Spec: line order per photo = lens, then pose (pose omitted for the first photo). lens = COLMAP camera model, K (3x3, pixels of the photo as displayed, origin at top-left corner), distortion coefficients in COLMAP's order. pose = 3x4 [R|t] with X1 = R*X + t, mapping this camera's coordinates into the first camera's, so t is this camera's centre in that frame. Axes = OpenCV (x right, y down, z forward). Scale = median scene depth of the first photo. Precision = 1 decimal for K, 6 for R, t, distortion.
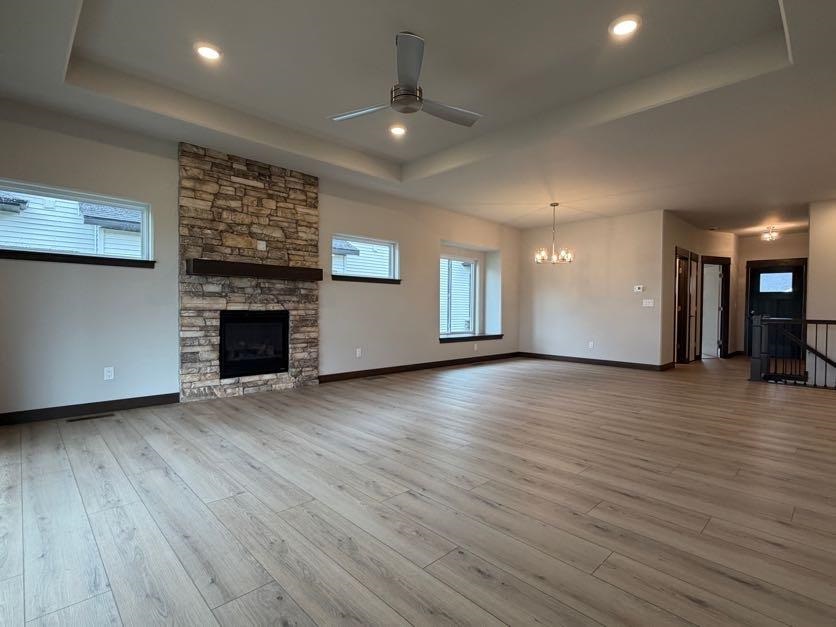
lens RADIAL K [[413.6, 0, 418.0], [0, 413.6, 313.5], [0, 0, 1]] dist [-0.001626, -0.000493]
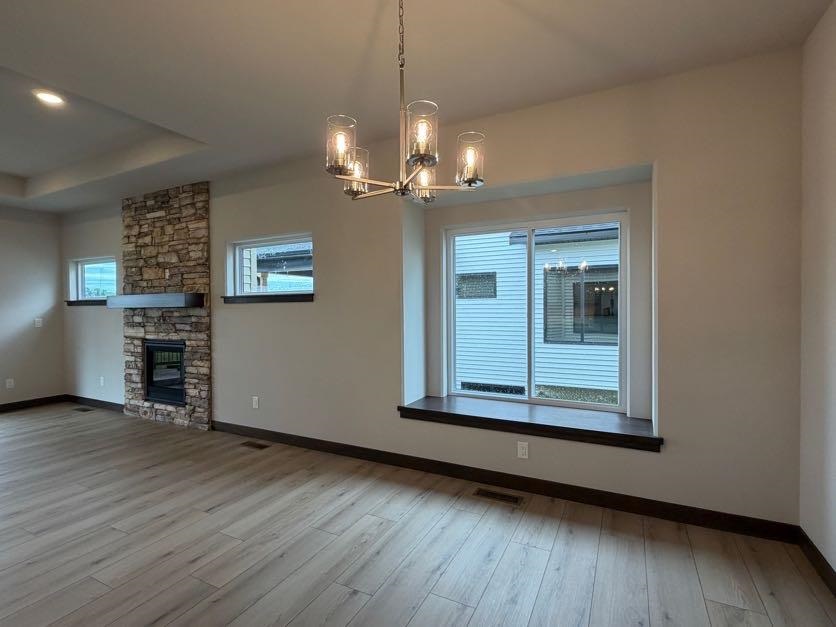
lens RADIAL K [[413.6, 0, 418.0], [0, 413.6, 313.5], [0, 0, 1]] dist [-0.001626, -0.000493]
pose [[0.316307, 0.002254, -0.948654, 0.732211], [0.001181, 0.999995, 0.002770, -0.070595], [0.948656, -0.001996, 0.316303, 1.231139]]
